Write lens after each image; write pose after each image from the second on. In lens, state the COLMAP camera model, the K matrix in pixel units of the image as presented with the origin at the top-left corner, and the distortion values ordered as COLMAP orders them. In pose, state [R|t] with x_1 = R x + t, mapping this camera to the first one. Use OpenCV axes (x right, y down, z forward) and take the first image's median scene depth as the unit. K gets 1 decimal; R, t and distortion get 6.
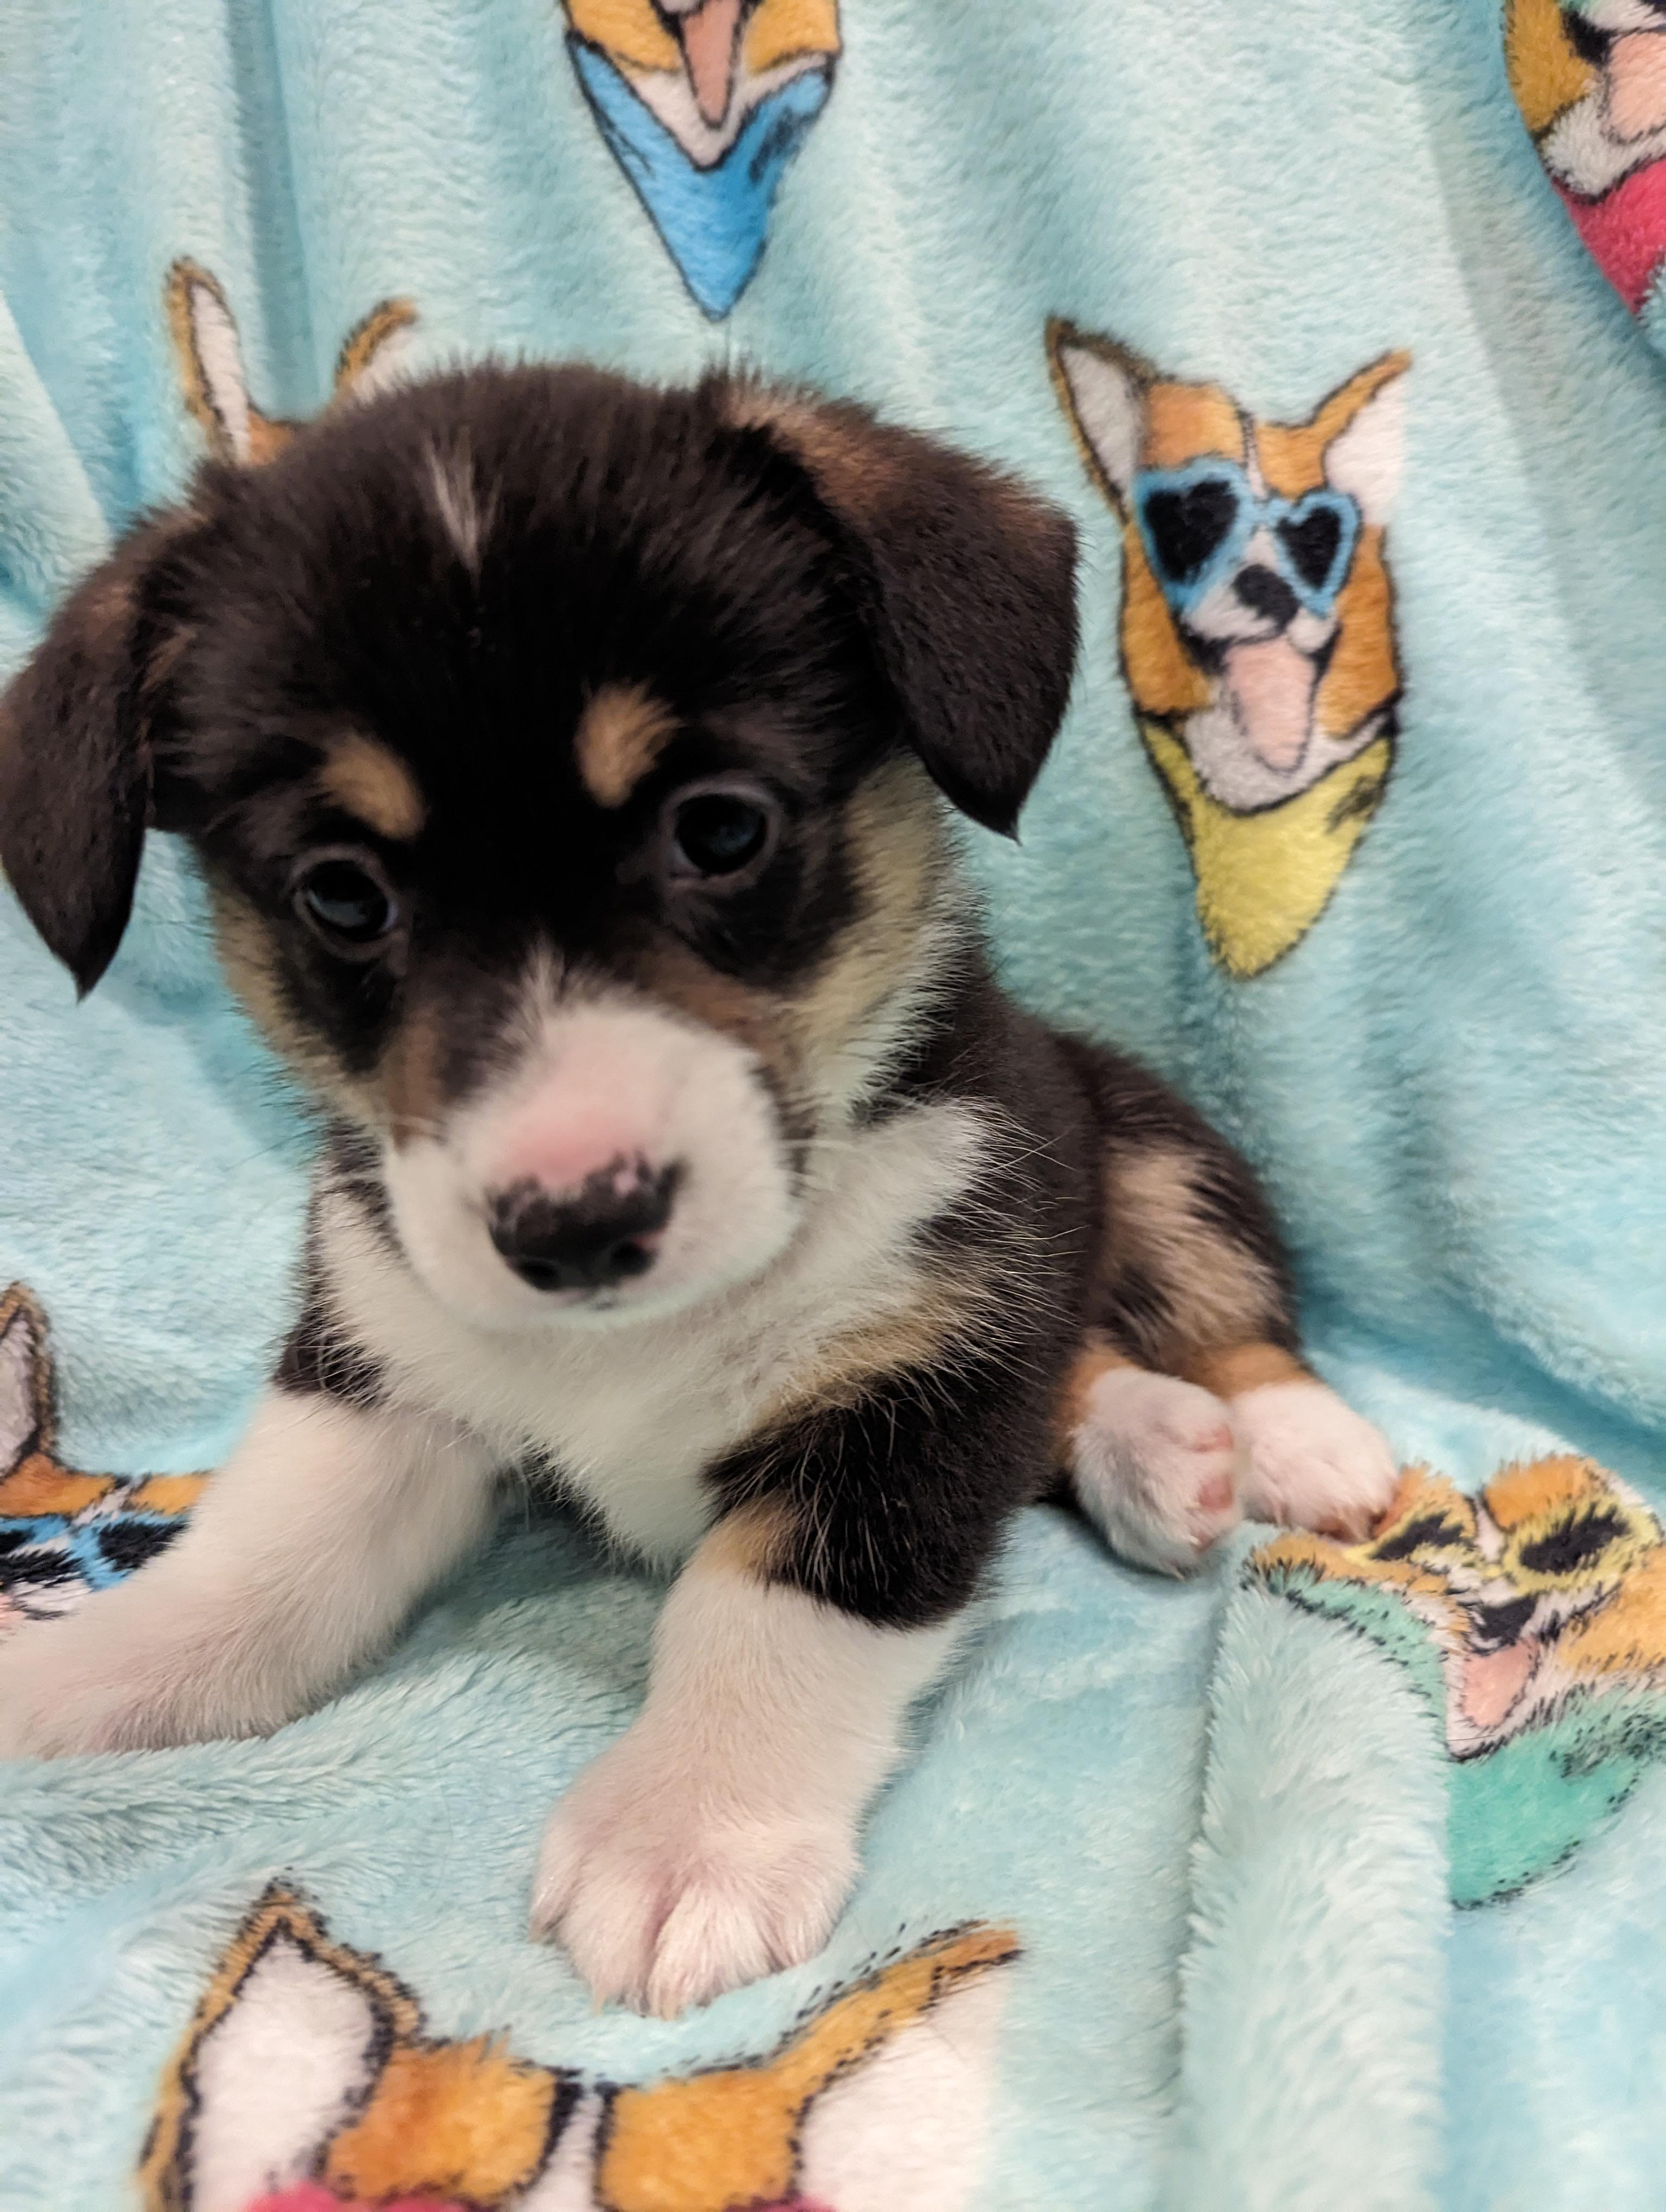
lens RADIAL K [[1560.8, 0, 833.0], [0, 1560.8, 1106.0], [0, 0, 1]] dist [0.002322, -0.004003]
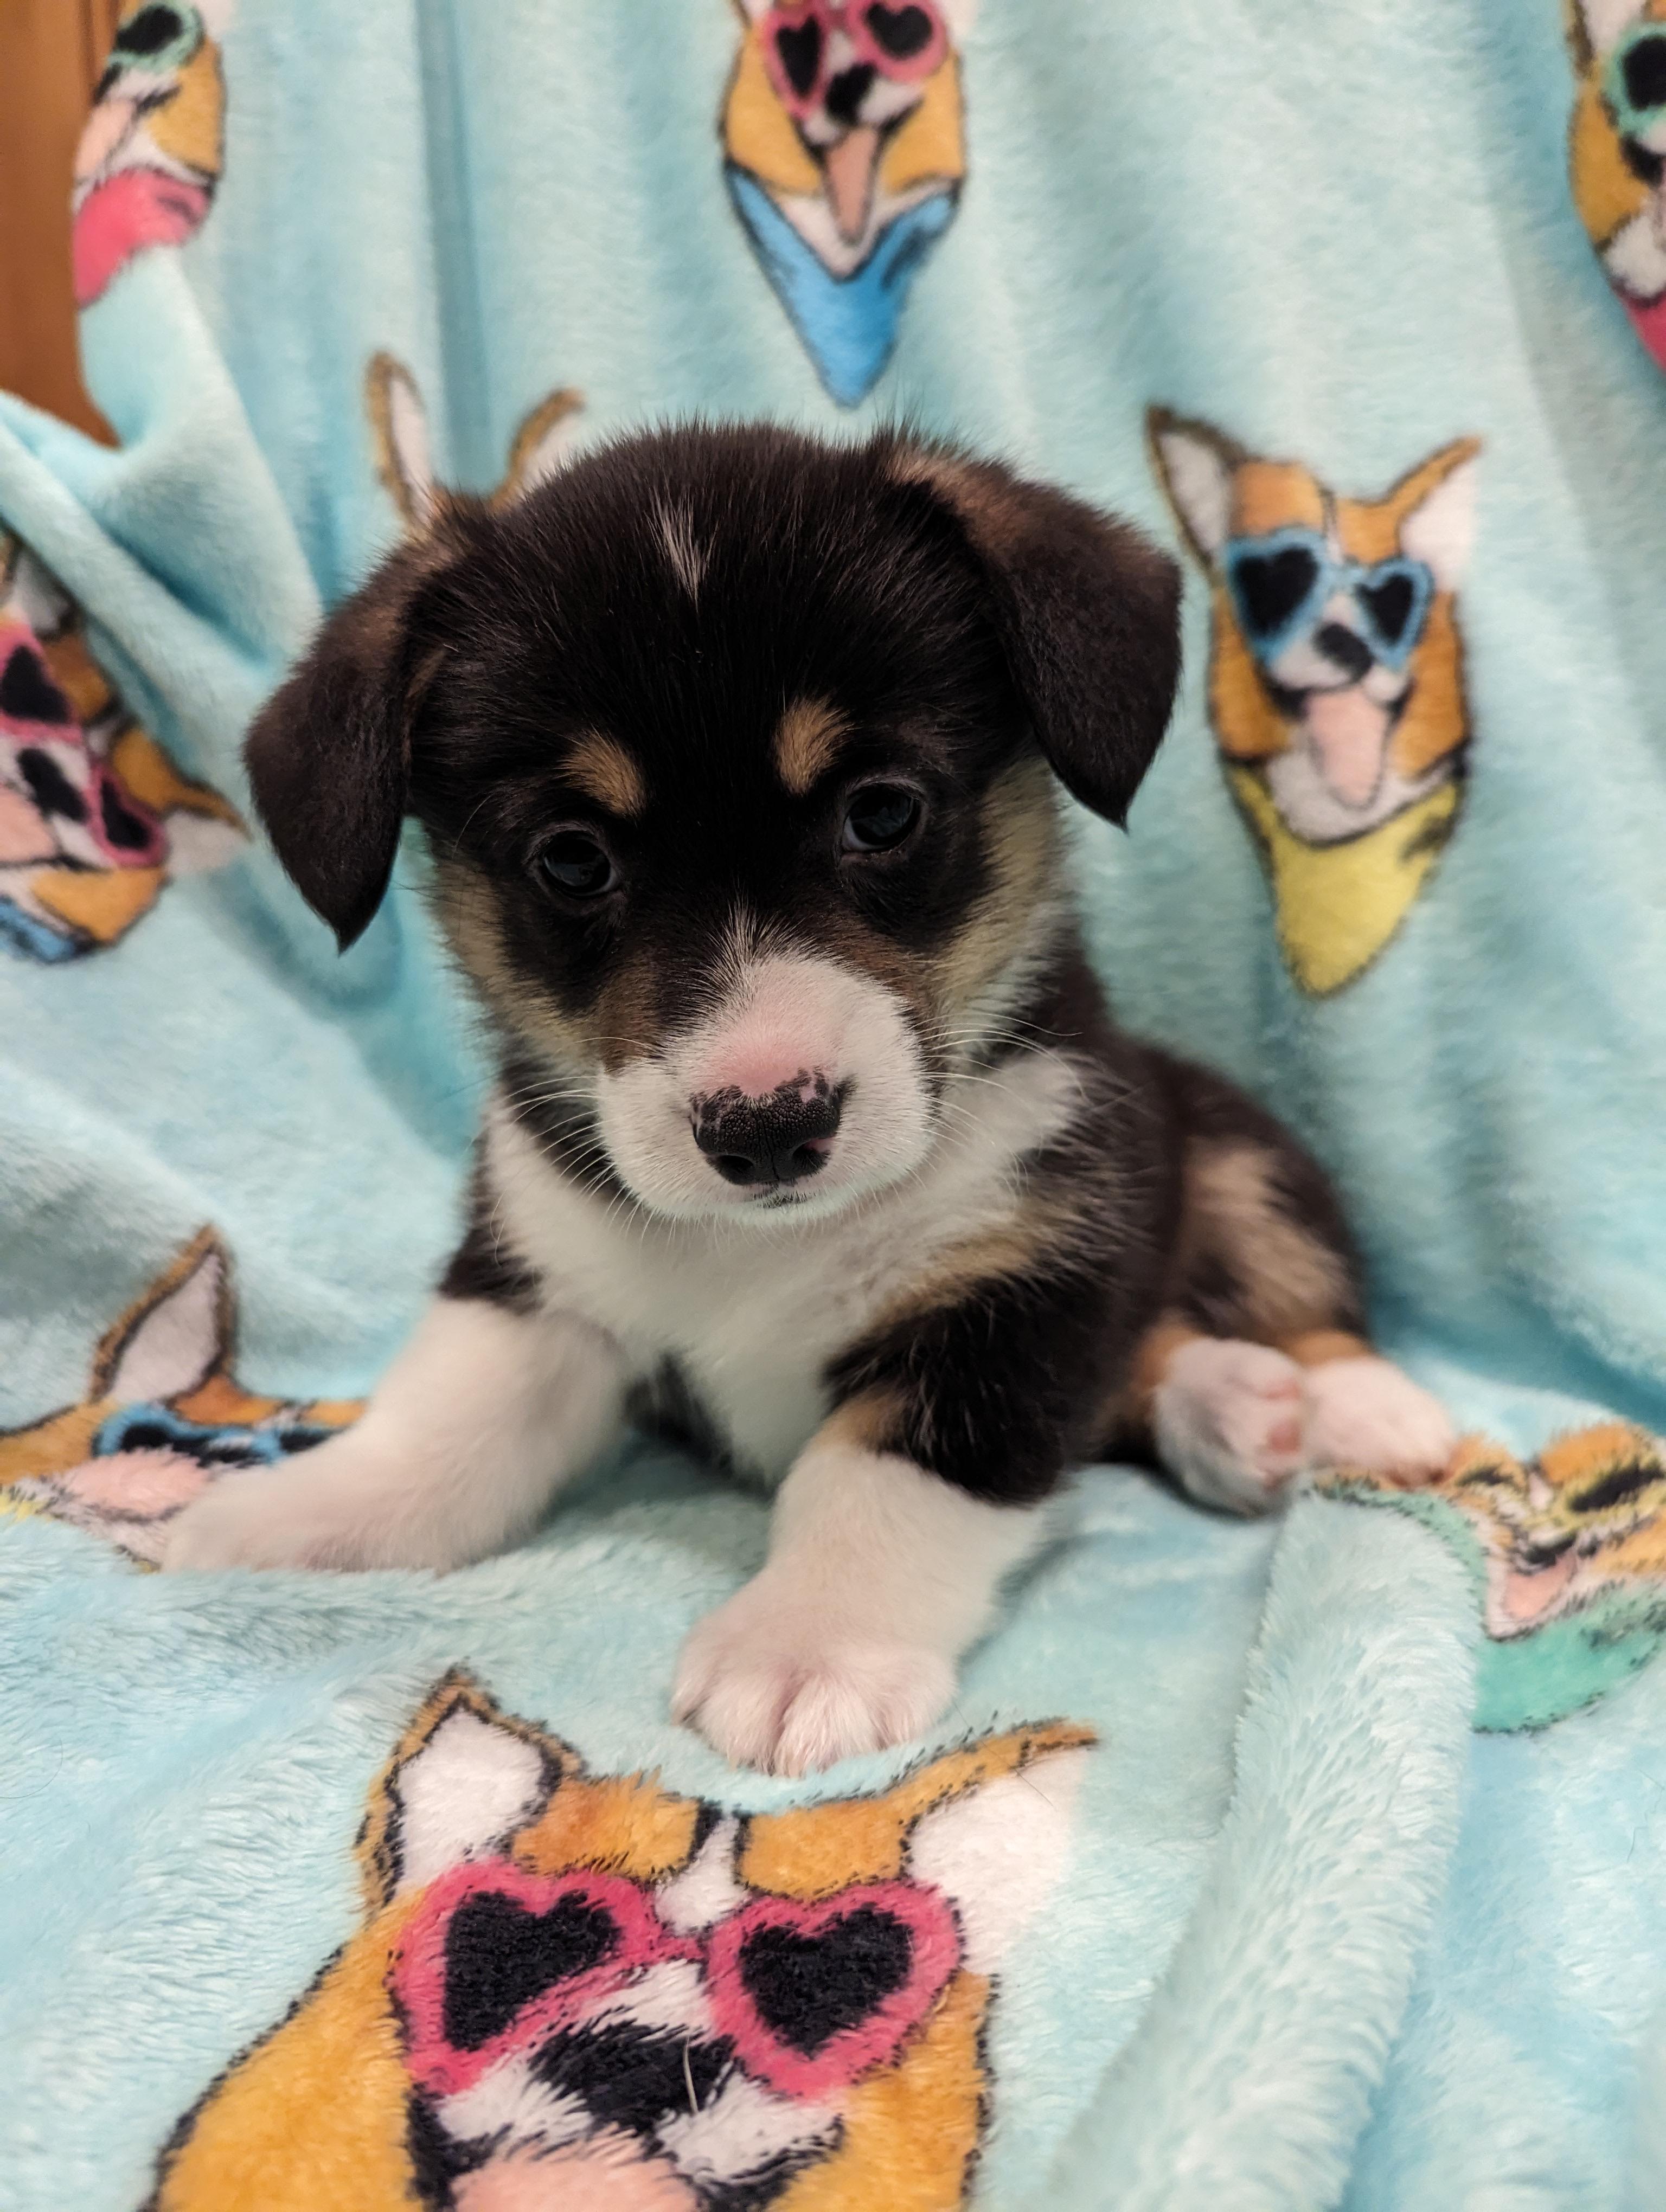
lens RADIAL K [[1555.4, 0, 833.0], [0, 1555.4, 1106.0], [0, 0, 1]] dist [-0.003656, 0.000893]
pose [[0.998098, 0.028654, -0.054577, -0.017015], [-0.032042, 0.997547, -0.062242, 0.100368], [0.052659, 0.063873, 0.996568, -0.119623]]
